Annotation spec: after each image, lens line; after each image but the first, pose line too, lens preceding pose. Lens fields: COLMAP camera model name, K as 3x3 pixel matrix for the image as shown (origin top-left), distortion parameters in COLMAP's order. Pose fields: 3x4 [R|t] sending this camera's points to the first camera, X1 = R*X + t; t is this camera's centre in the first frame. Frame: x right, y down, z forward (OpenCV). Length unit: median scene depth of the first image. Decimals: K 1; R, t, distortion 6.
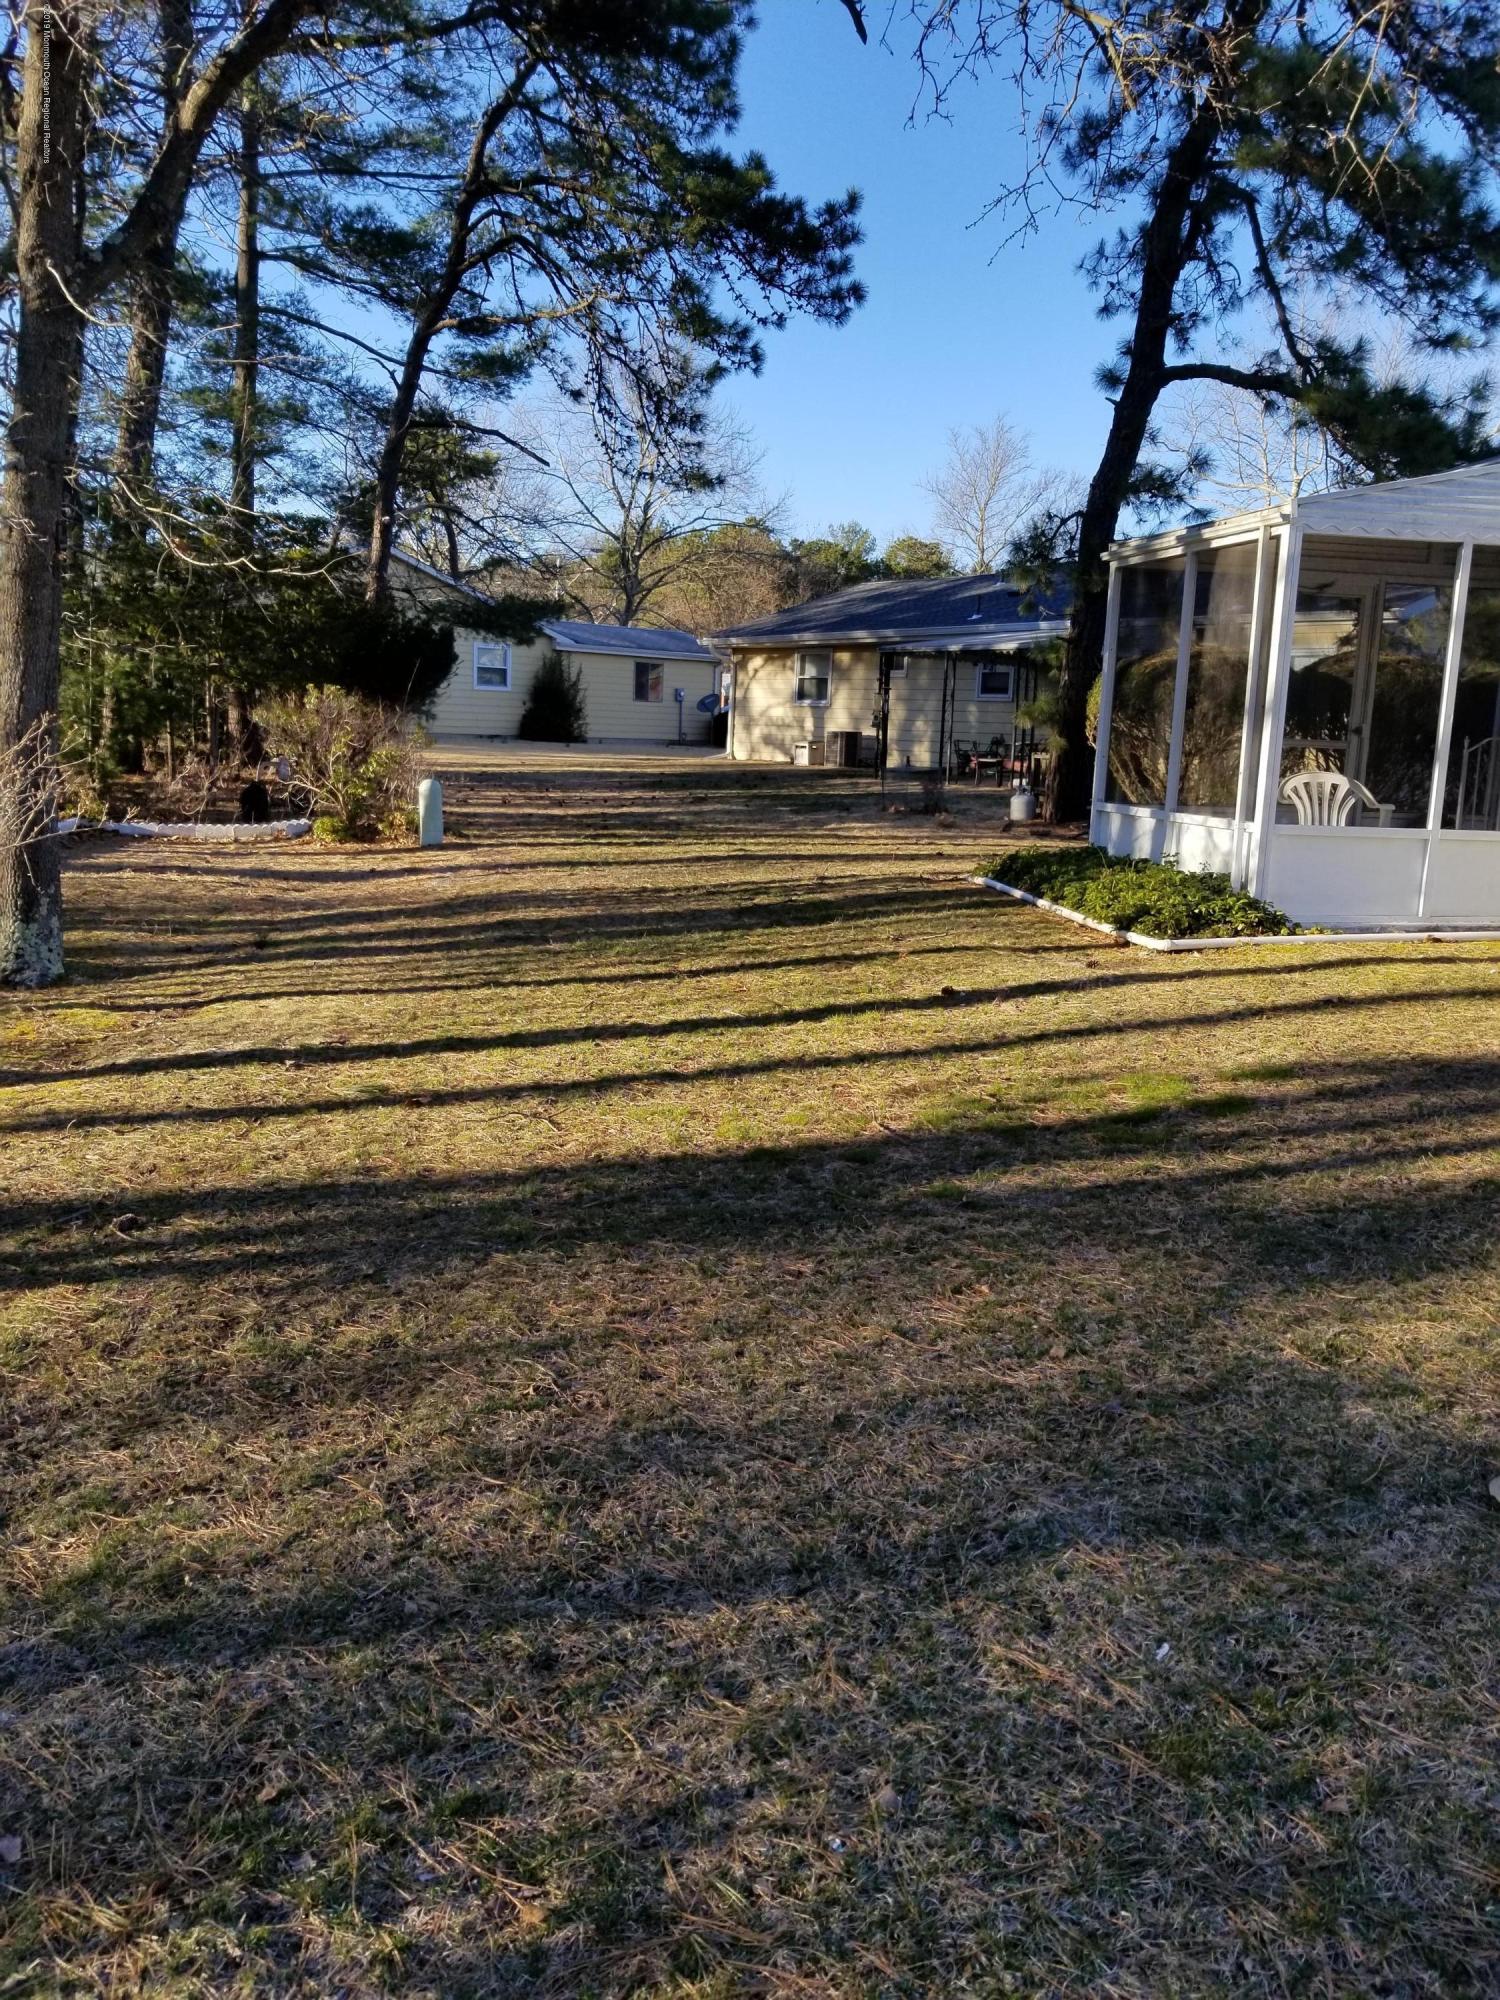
lens RADIAL K [[1502.9, 0, 805.3], [0, 1502.9, 1052.9], [0, 0, 1]] dist [-0.007040, -0.031941]
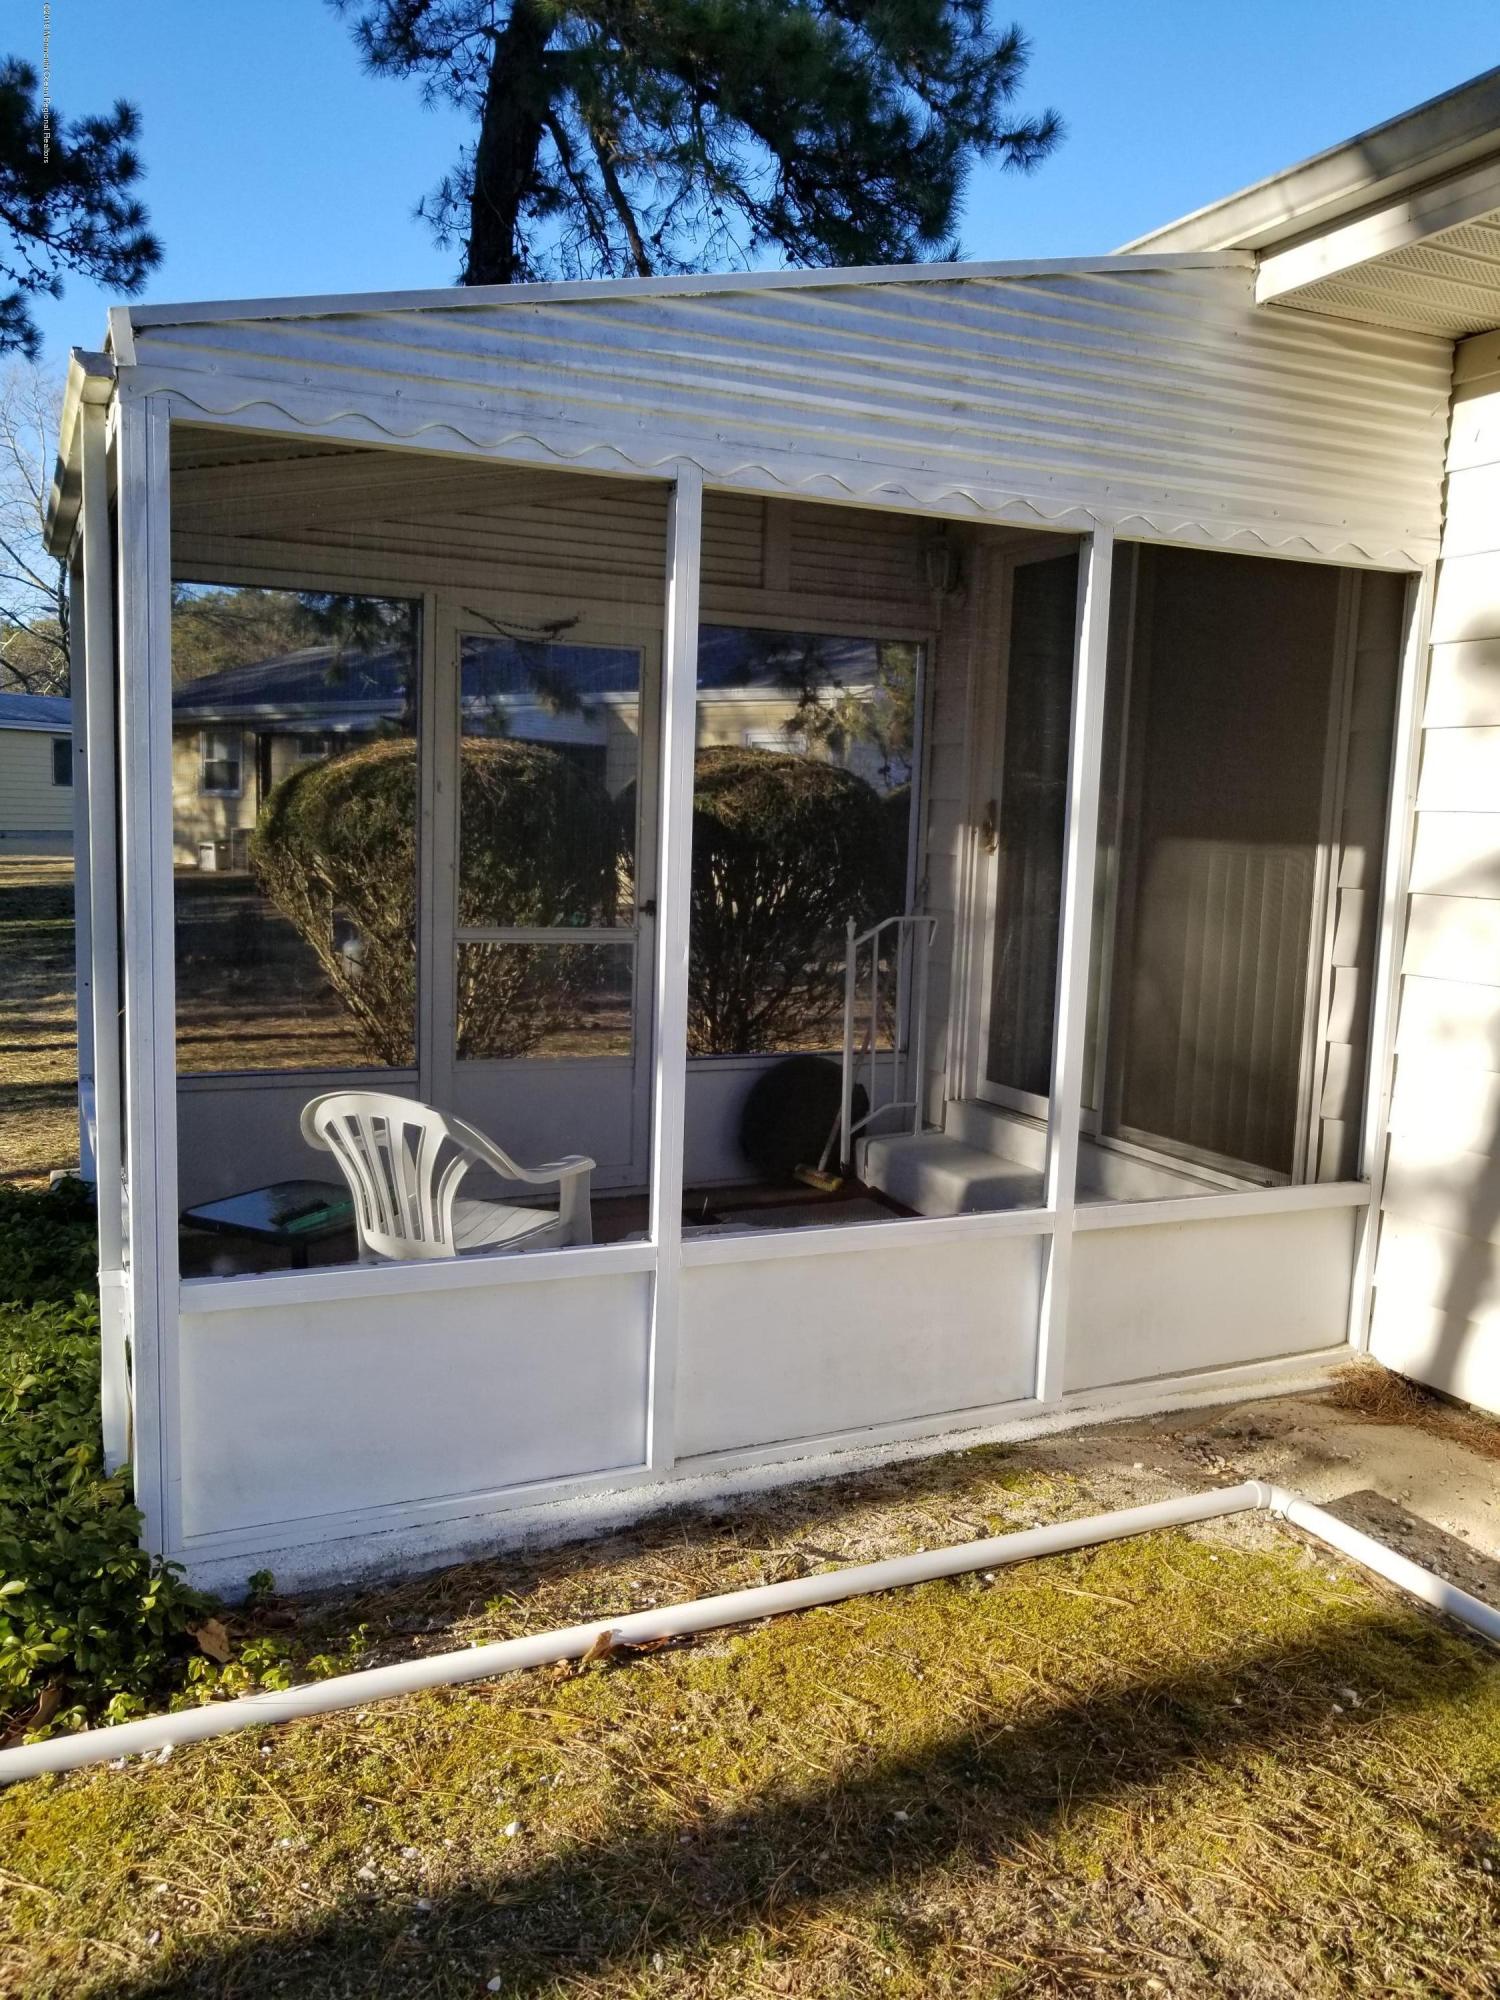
lens RADIAL K [[1569.9, 0, 795.8], [0, 1569.9, 1012.4], [0, 0, 1]] dist [0.012226, 0.001561]
pose [[0.960953, -0.028844, 0.275203, 0.339396], [0.052414, 0.995521, -0.078679, -0.171784], [-0.271701, 0.090031, 0.958161, 0.604021]]
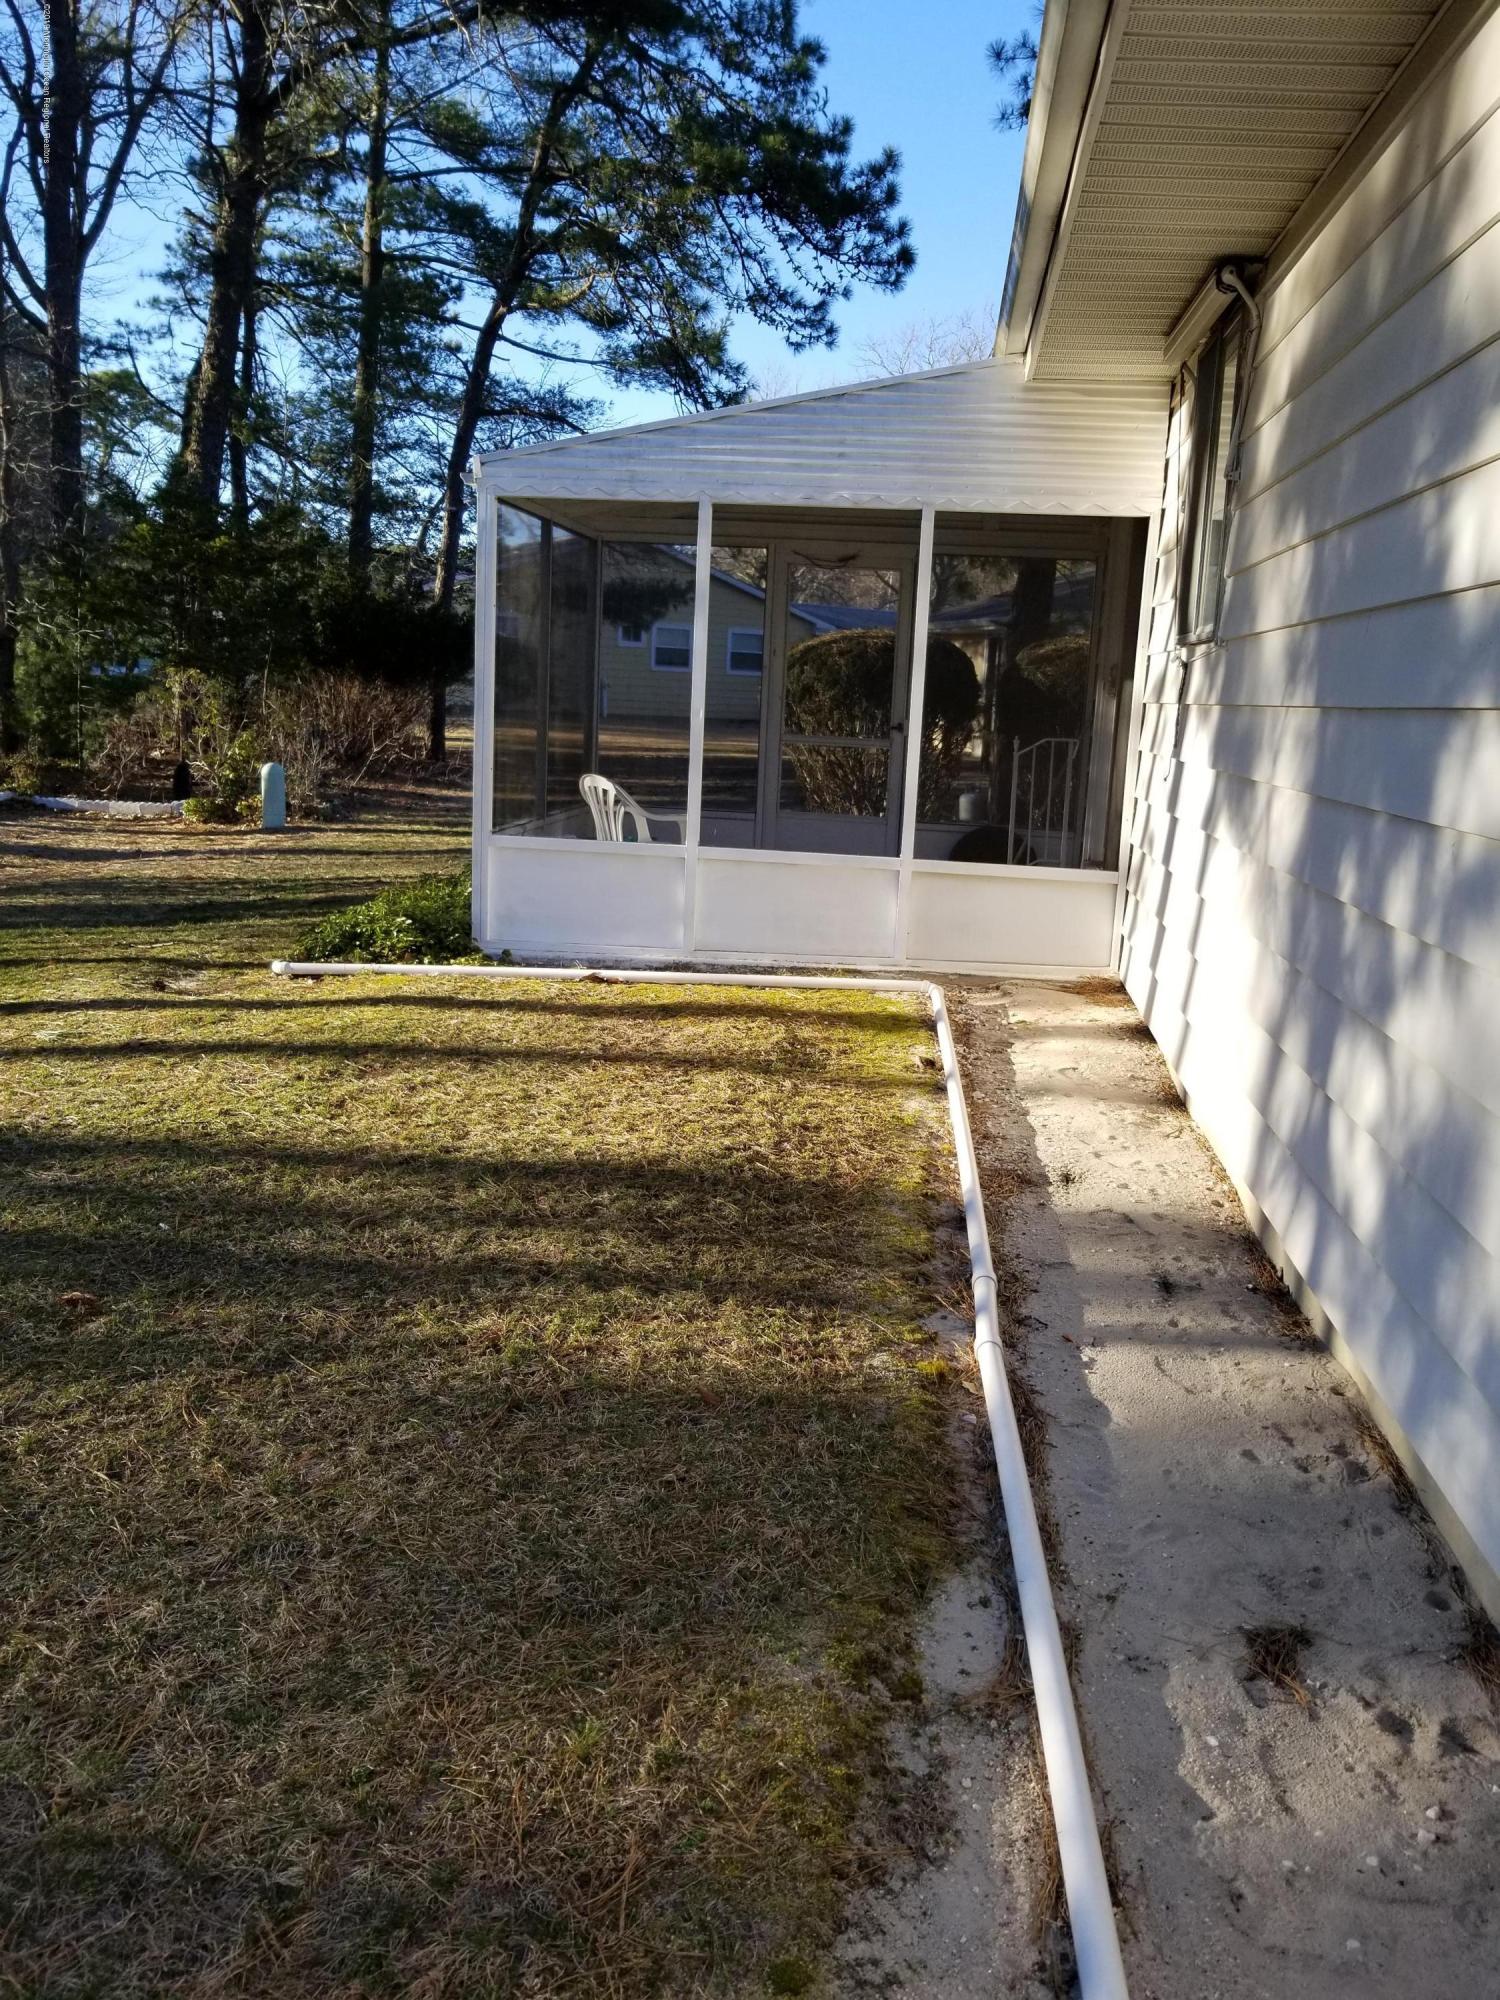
lens RADIAL K [[1580.0, 0, 775.6], [0, 1580.0, 972.4], [0, 0, 1]] dist [-0.004353, -0.006096]
pose [[0.965974, 0.063056, -0.250834, 0.675936], [-0.076664, 0.996048, -0.044844, -0.046117], [0.247015, 0.062548, 0.966991, 0.178444]]
